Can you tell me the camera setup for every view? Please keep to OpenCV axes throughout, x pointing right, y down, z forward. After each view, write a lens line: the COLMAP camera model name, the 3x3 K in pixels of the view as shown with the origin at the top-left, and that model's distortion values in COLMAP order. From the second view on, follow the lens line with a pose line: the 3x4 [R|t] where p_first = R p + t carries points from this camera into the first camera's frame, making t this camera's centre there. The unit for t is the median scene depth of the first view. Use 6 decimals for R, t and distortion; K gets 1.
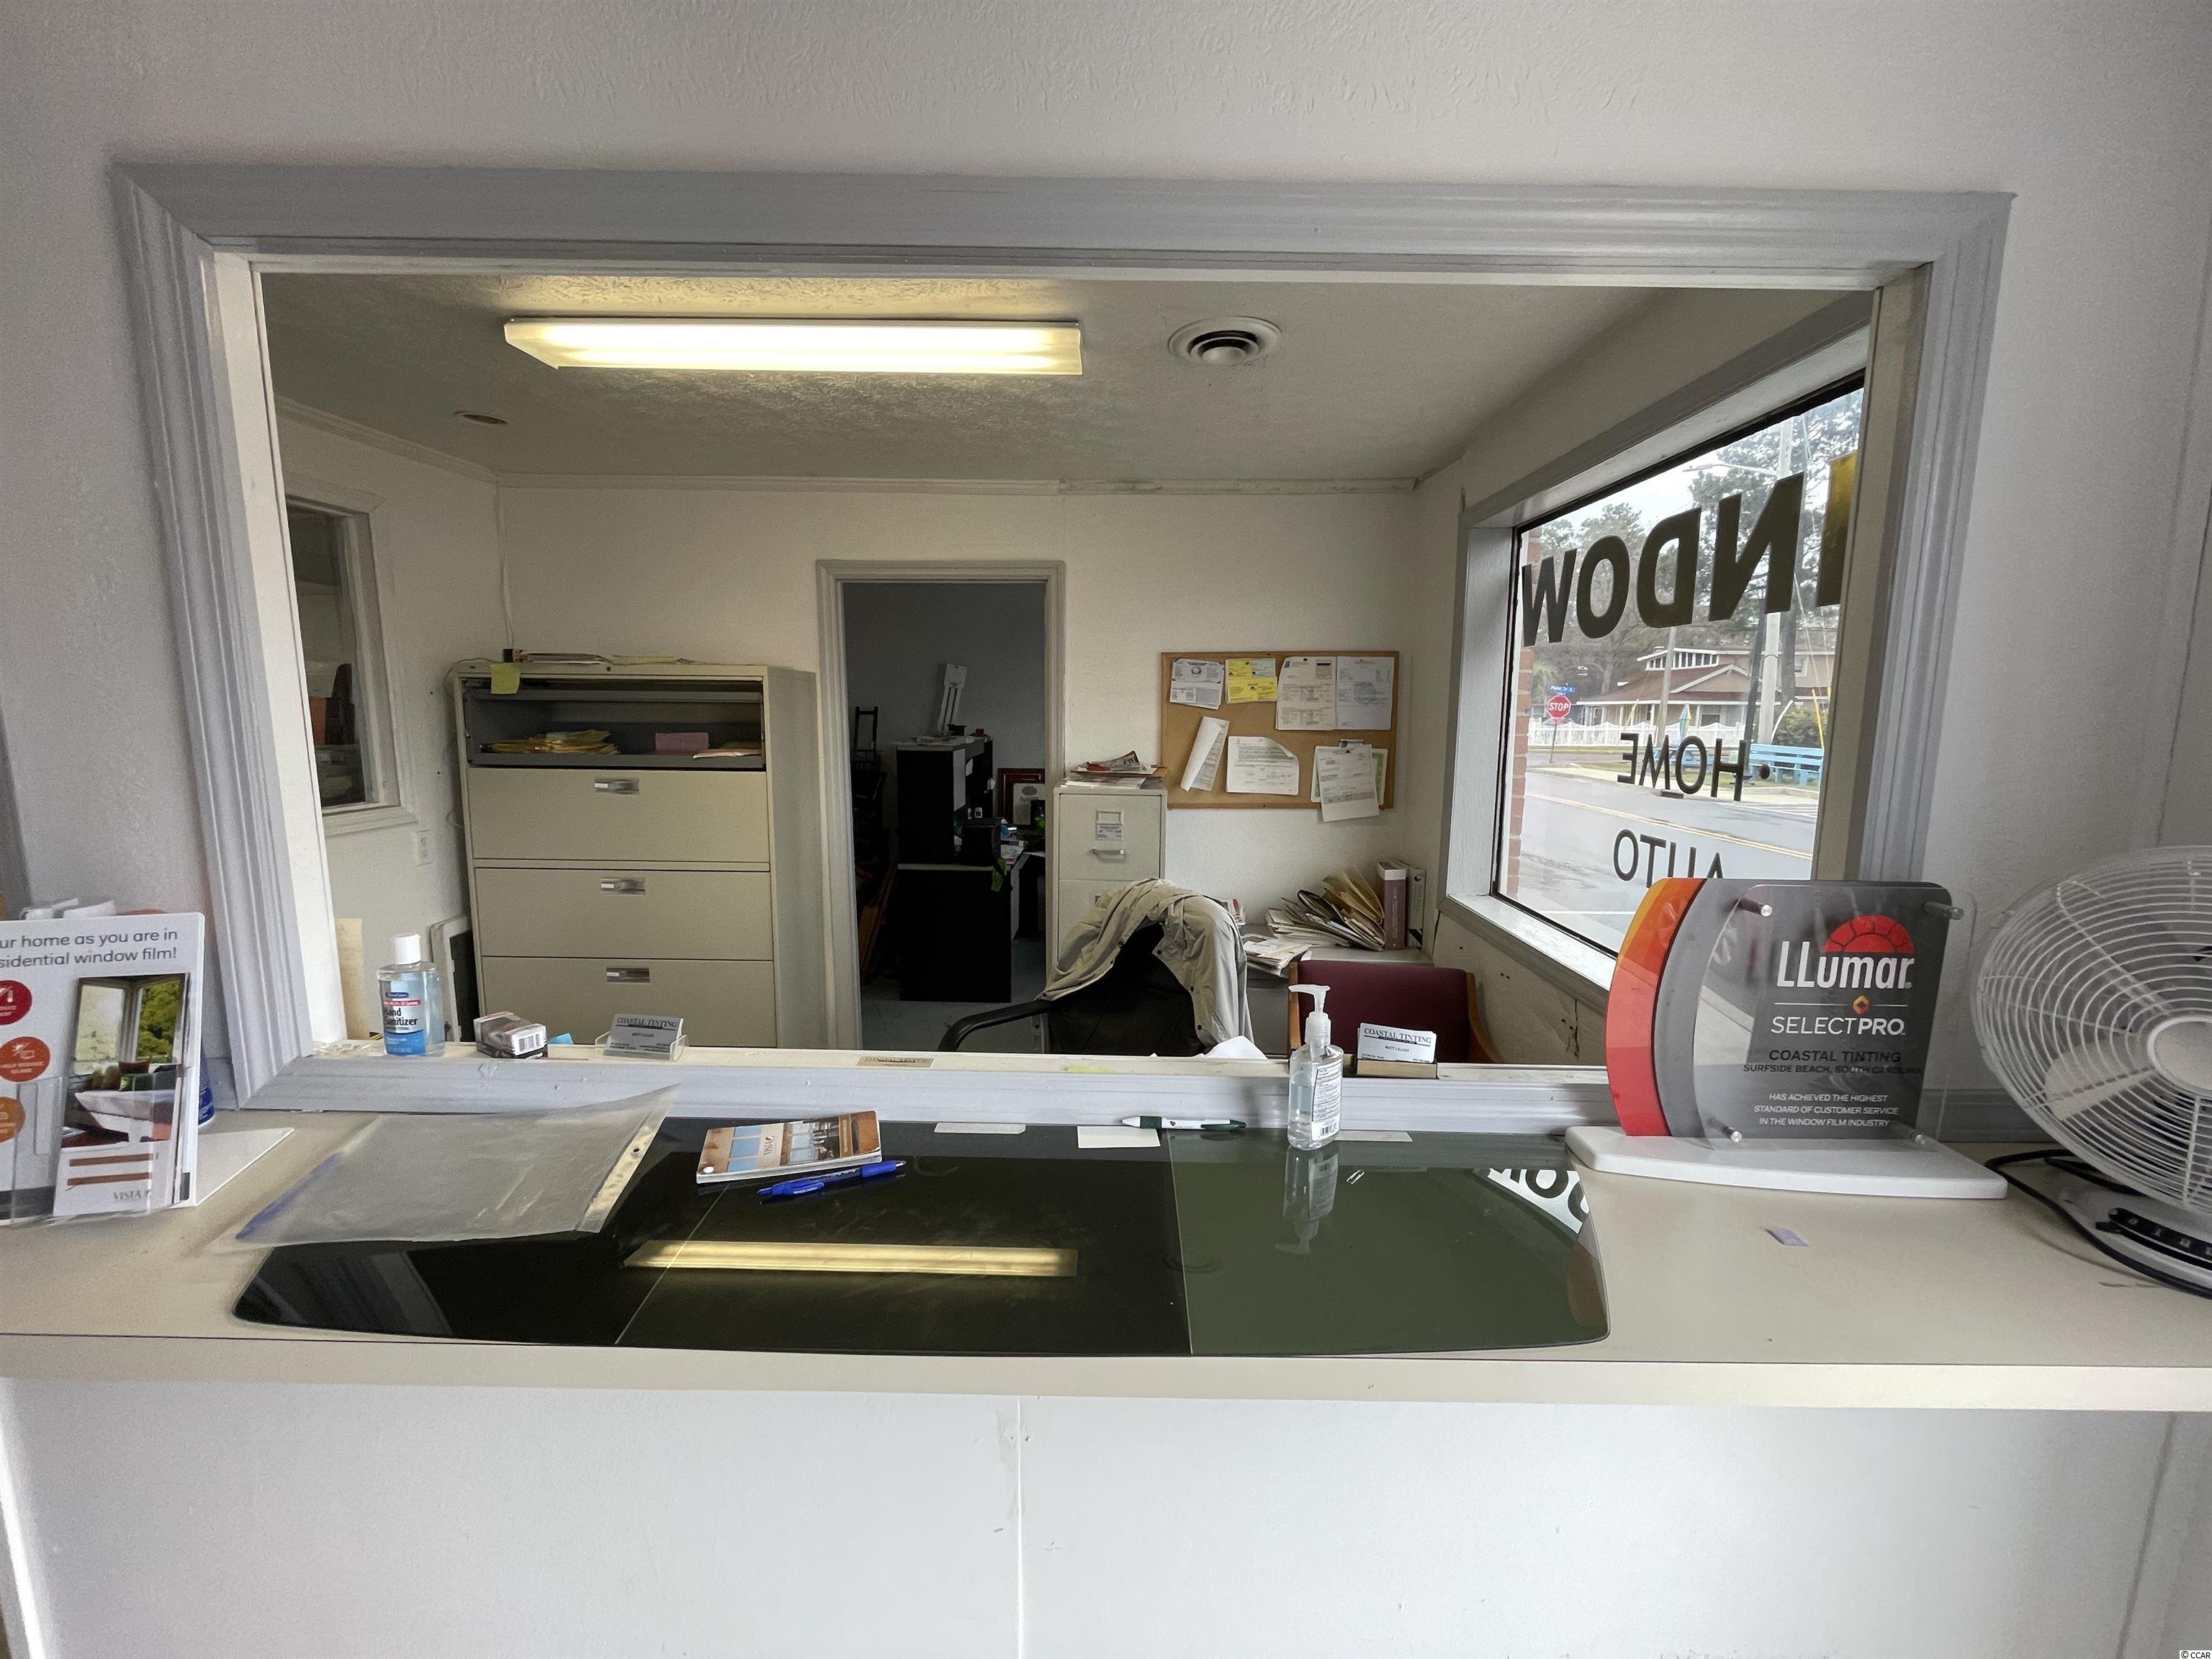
lens RADIAL K [[891.6, 0, 1105.7], [0, 891.6, 826.3], [0, 0, 1]] dist [-0.000330, 0.000220]
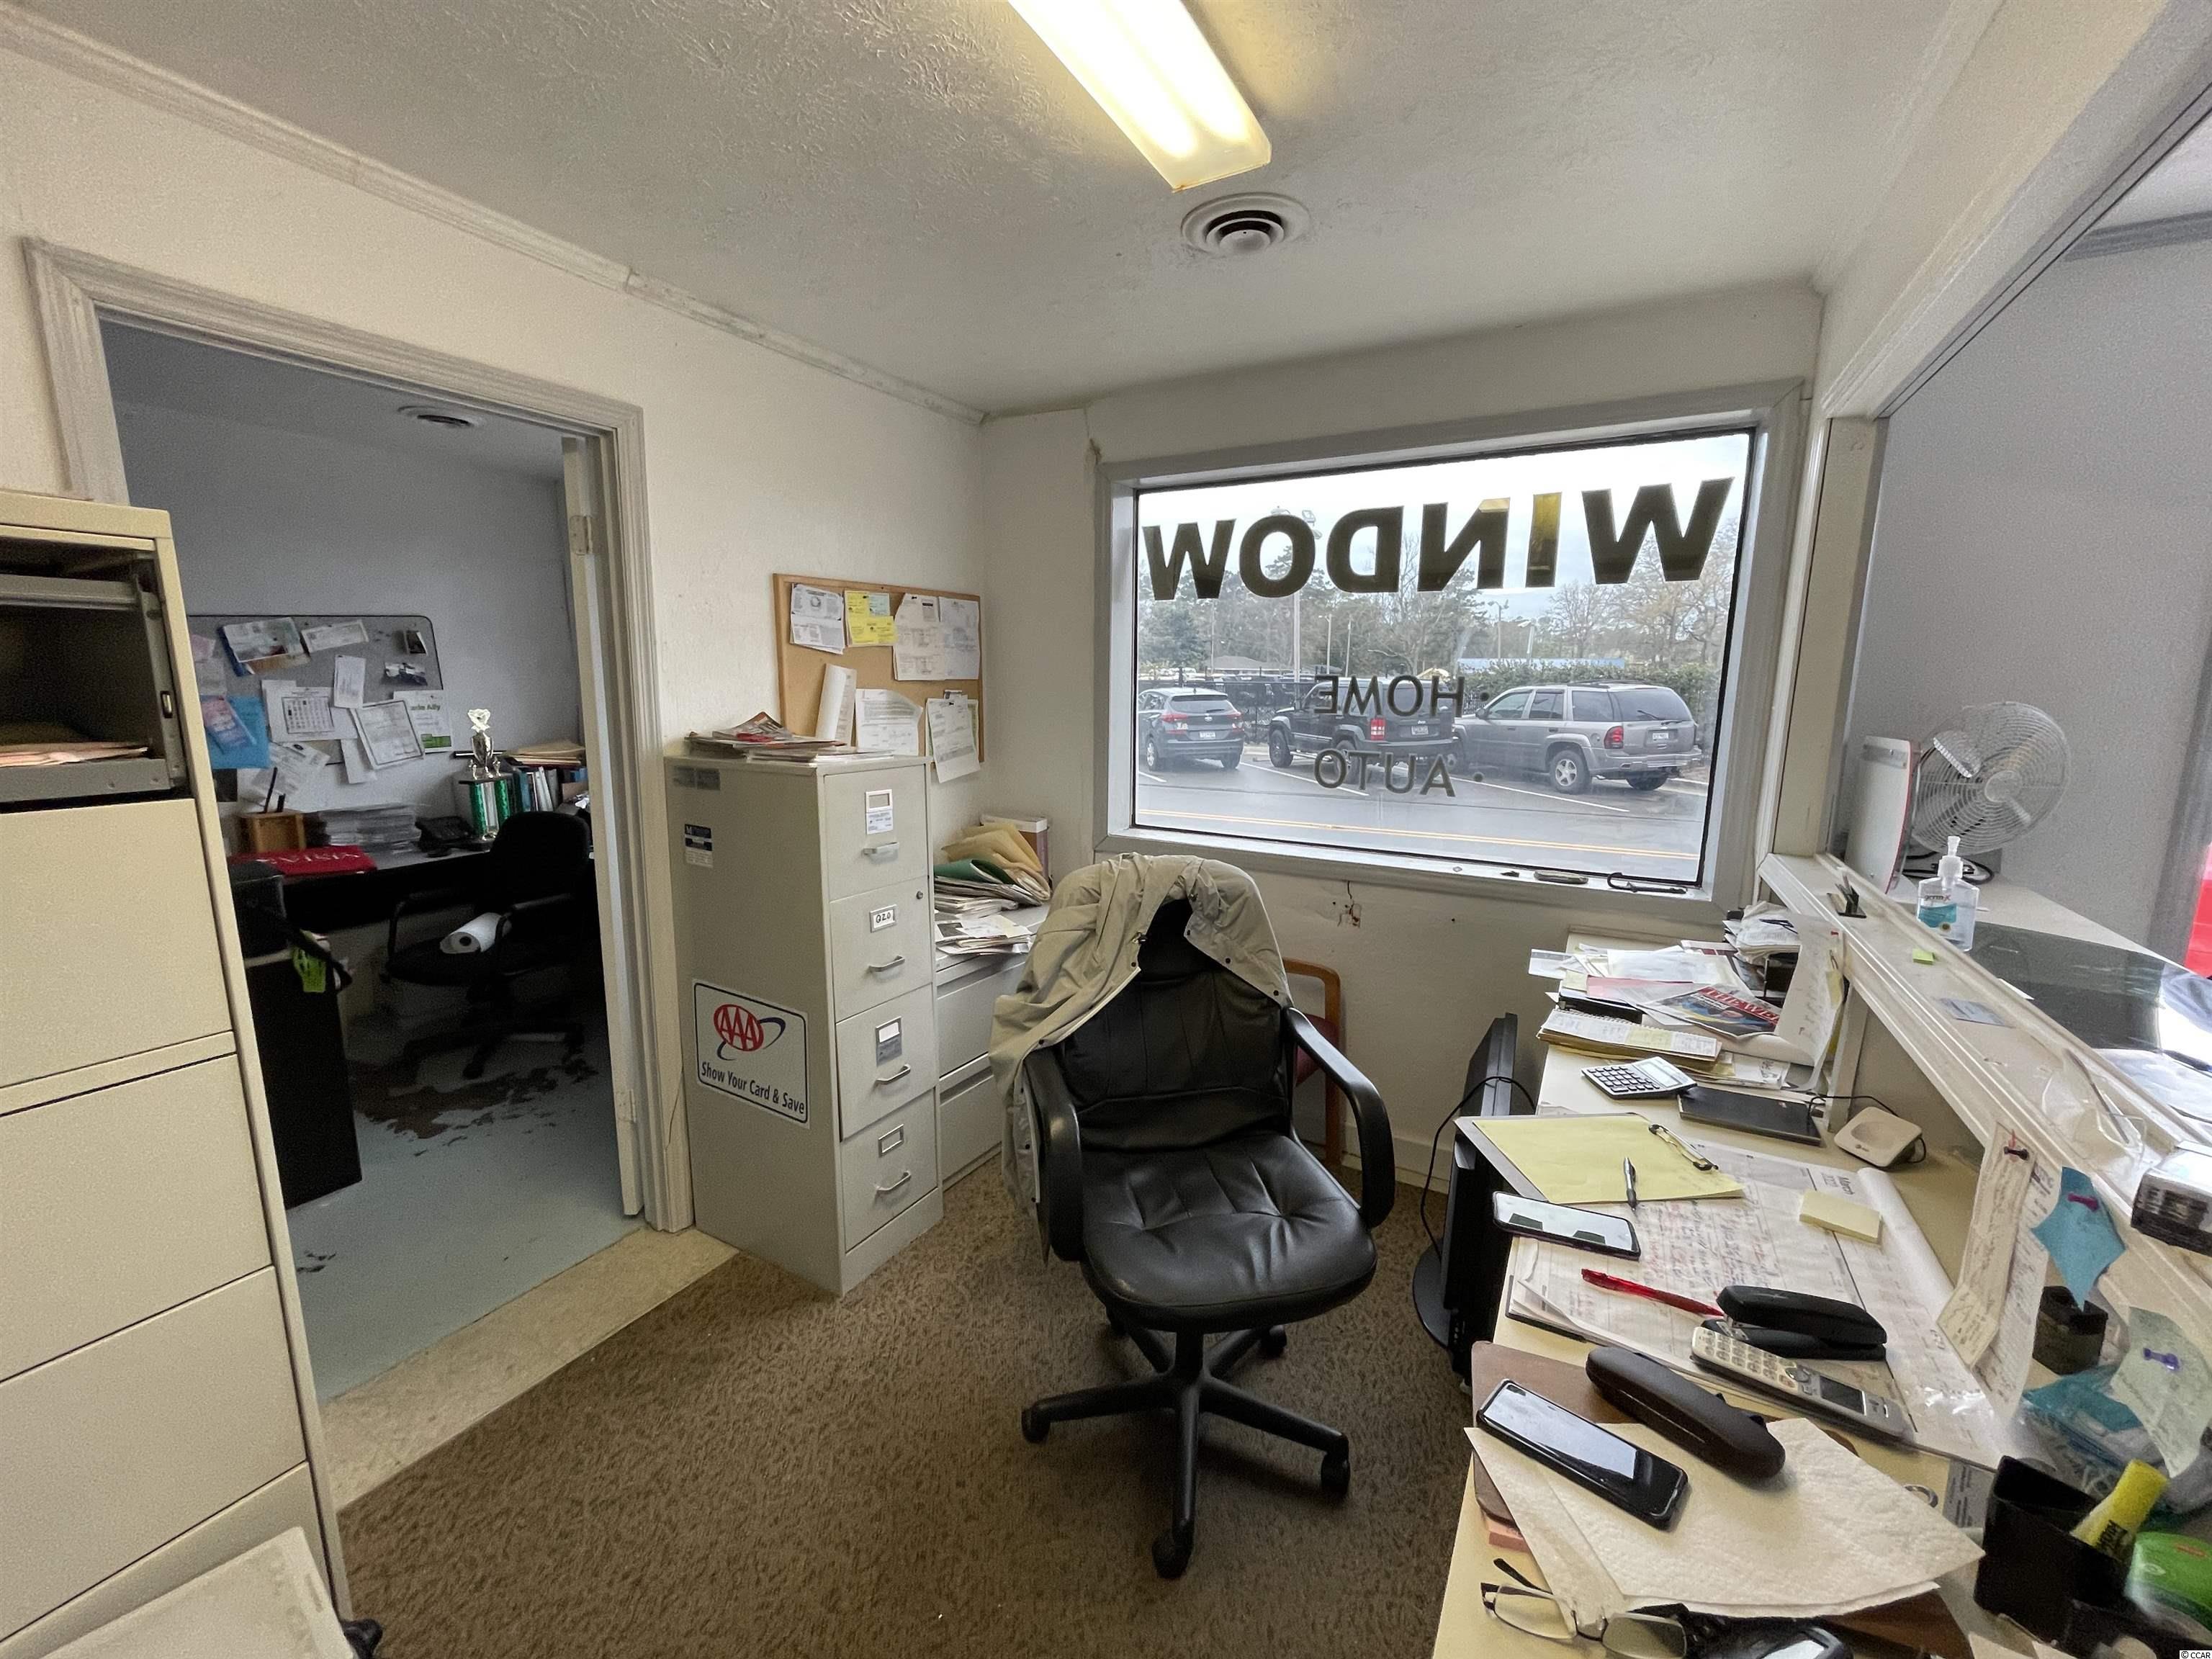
lens RADIAL K [[891.6, 0, 1102.6], [0, 891.6, 830.0], [0, 0, 1]] dist [-0.000330, 0.000220]
pose [[0.472529, -0.155128, 0.867555, -0.471110], [0.113001, 0.986926, 0.114925, -0.043404], [-0.874041, 0.043729, 0.483880, 0.430212]]
